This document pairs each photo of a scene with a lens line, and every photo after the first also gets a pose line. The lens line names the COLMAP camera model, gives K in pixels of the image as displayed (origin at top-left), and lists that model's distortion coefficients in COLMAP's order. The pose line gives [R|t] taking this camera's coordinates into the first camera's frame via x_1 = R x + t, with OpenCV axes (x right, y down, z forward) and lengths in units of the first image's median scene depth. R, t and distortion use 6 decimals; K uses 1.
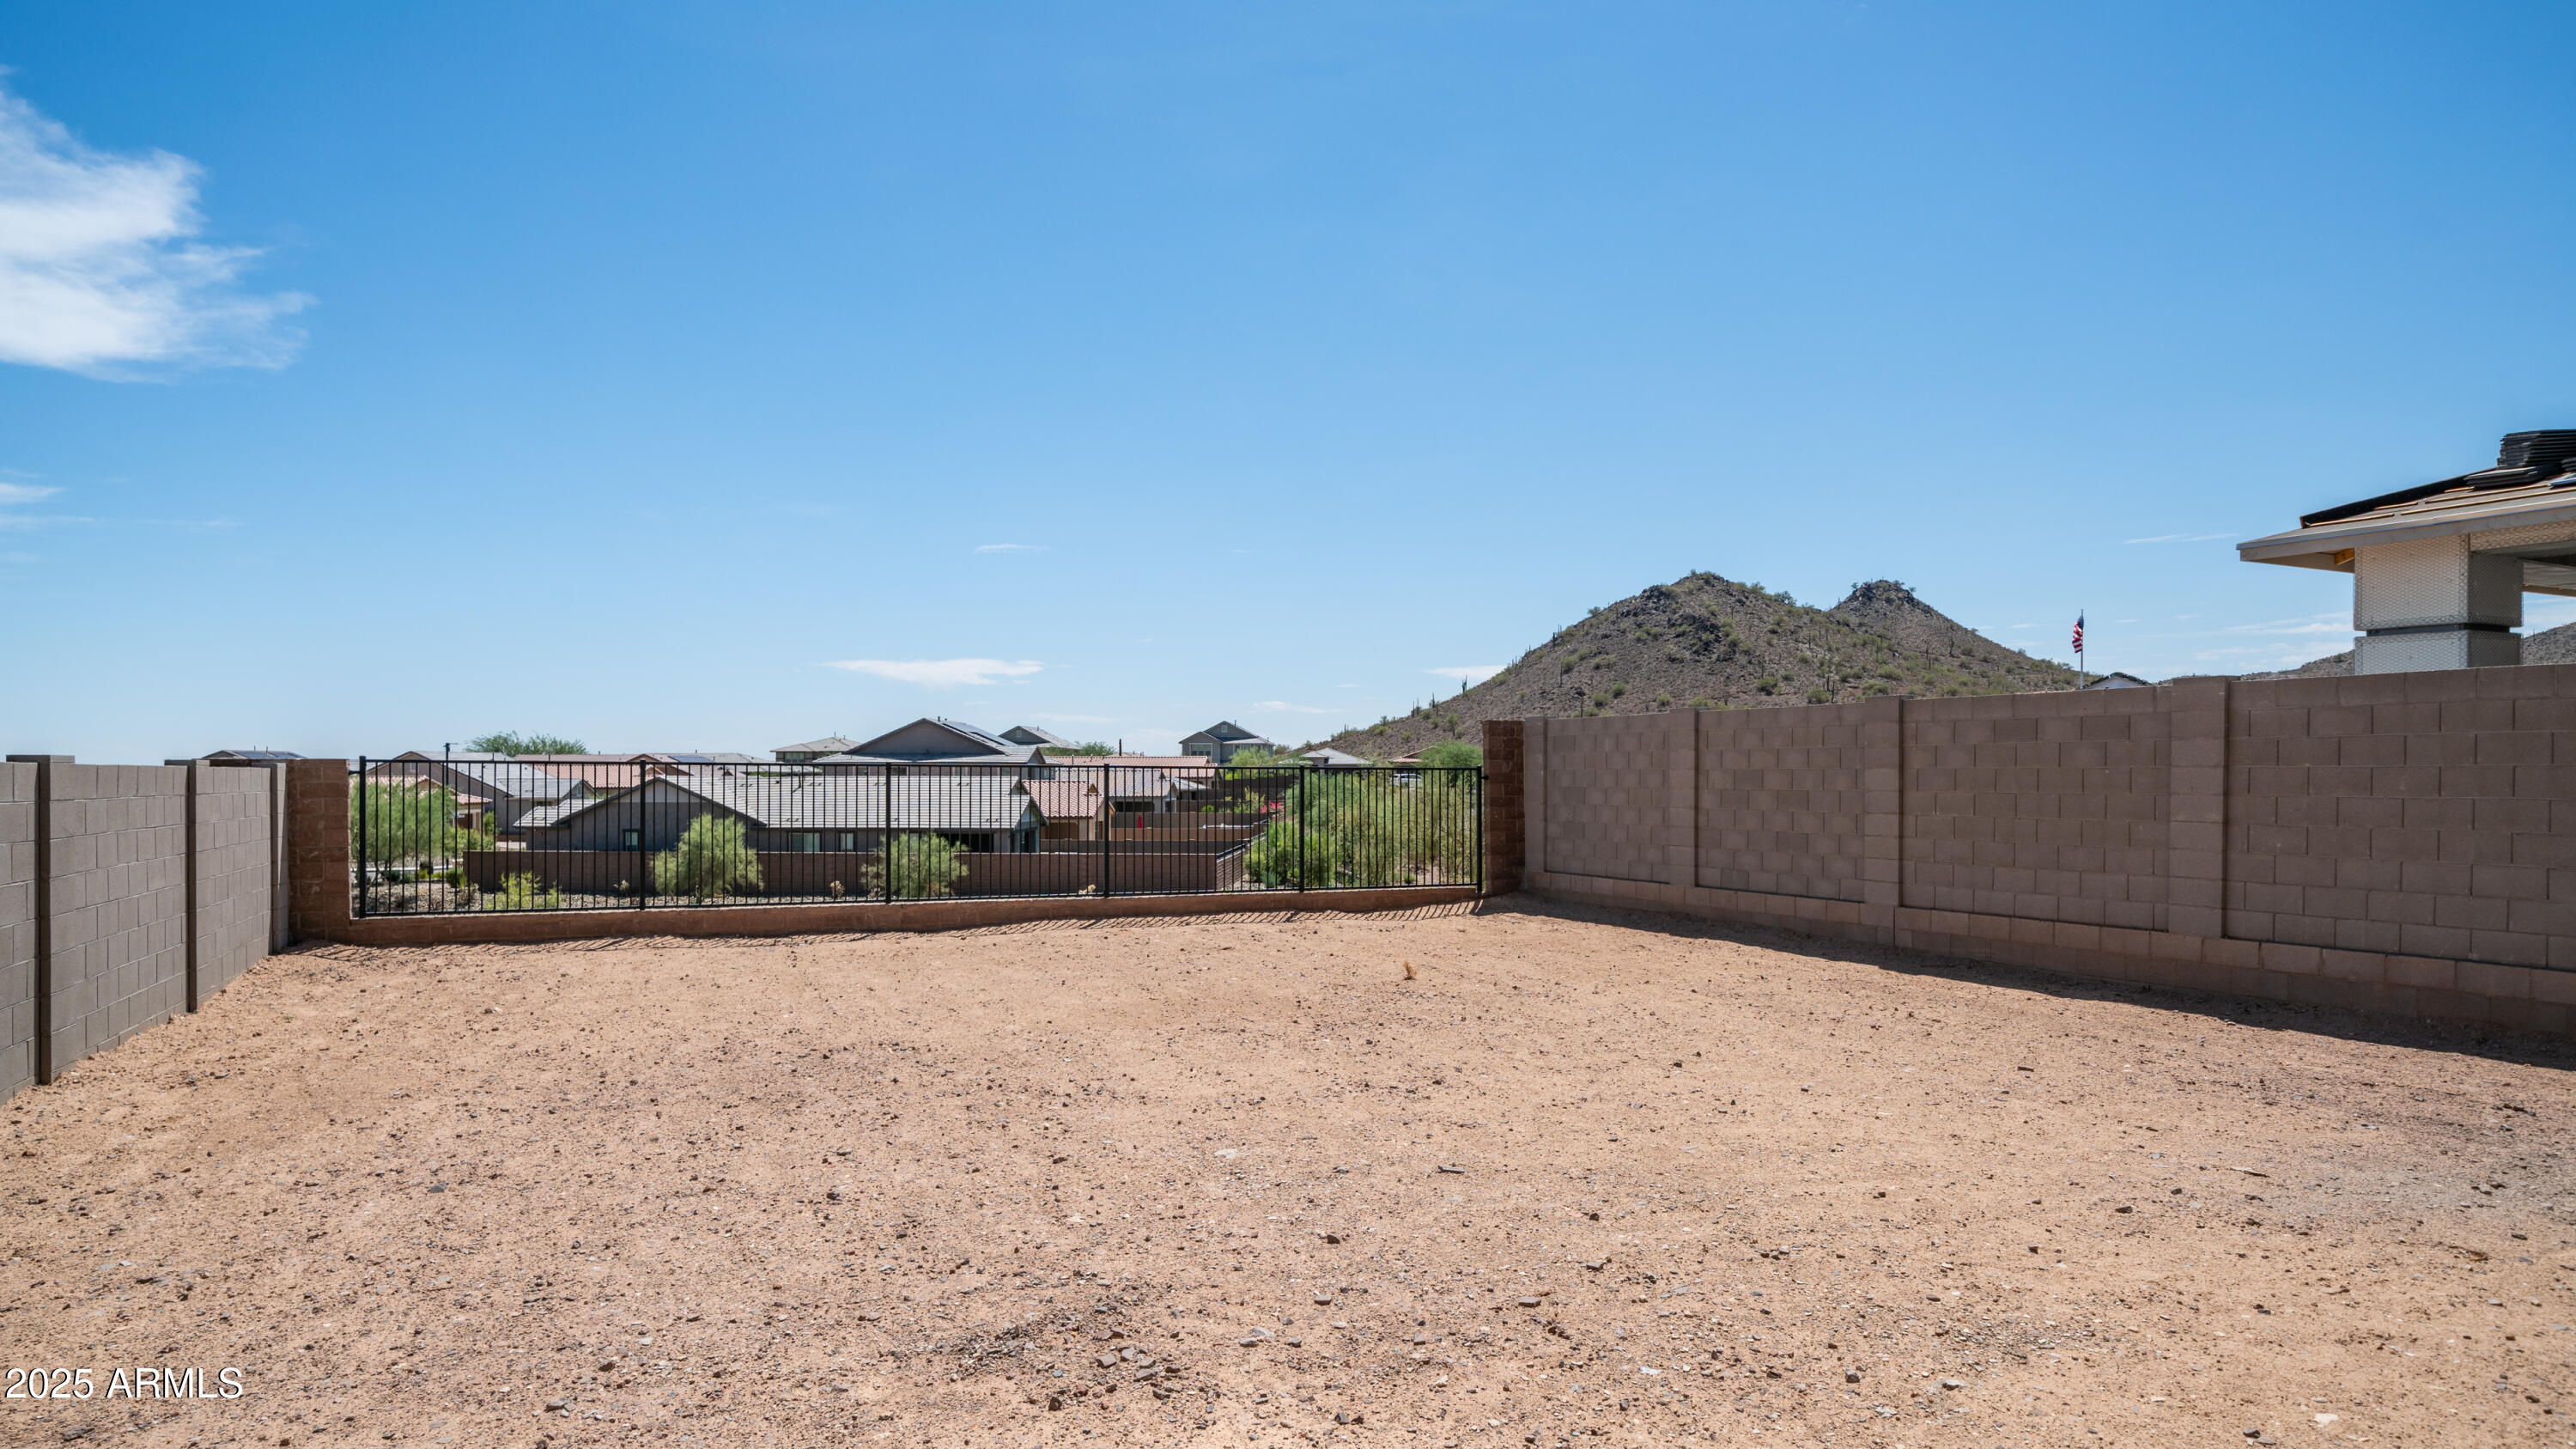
lens RADIAL K [[1498.1, 0, 1368.2], [0, 1498.1, 793.5], [0, 0, 1]] dist [0.000251, -0.000579]
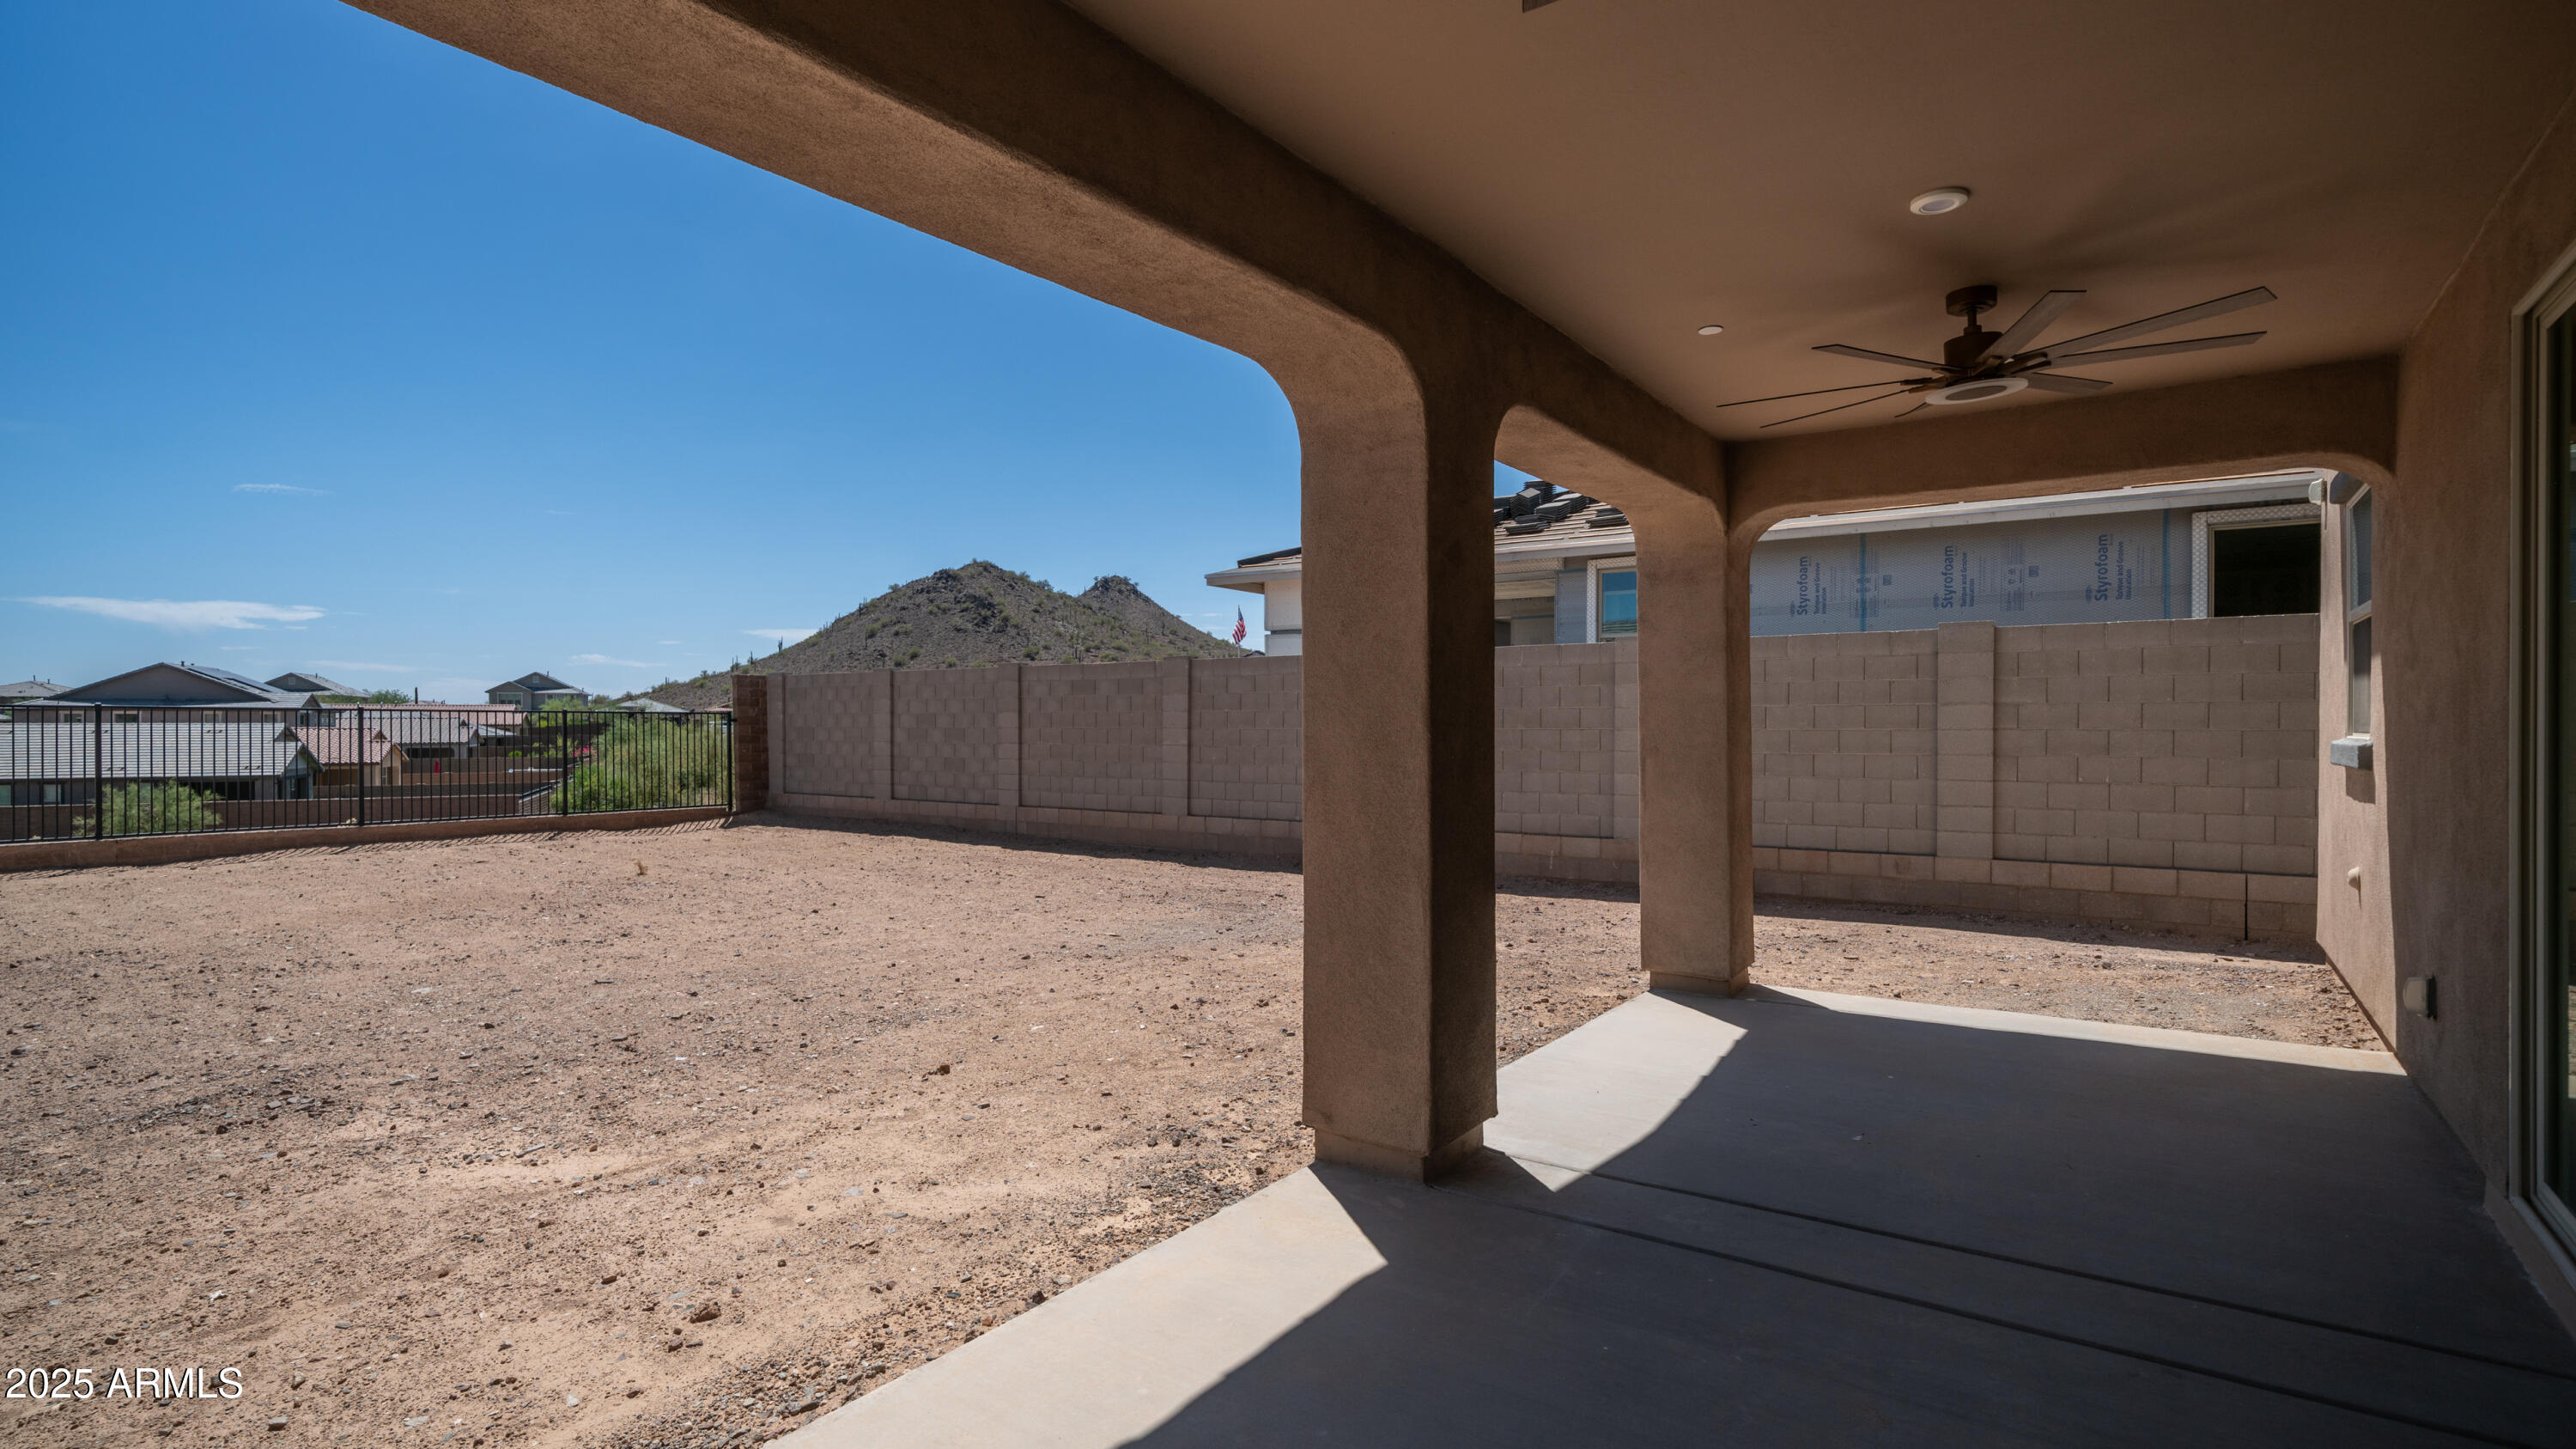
lens RADIAL K [[1225.0, 0, 1312.3], [0, 1225.0, 733.8], [0, 0, 1]] dist [0.010666, -0.001212]
pose [[0.896120, -0.002333, 0.443806, 0.055370], [0.004441, 0.999983, -0.003711, 0.007085], [-0.443790, 0.005297, 0.896115, -0.146924]]
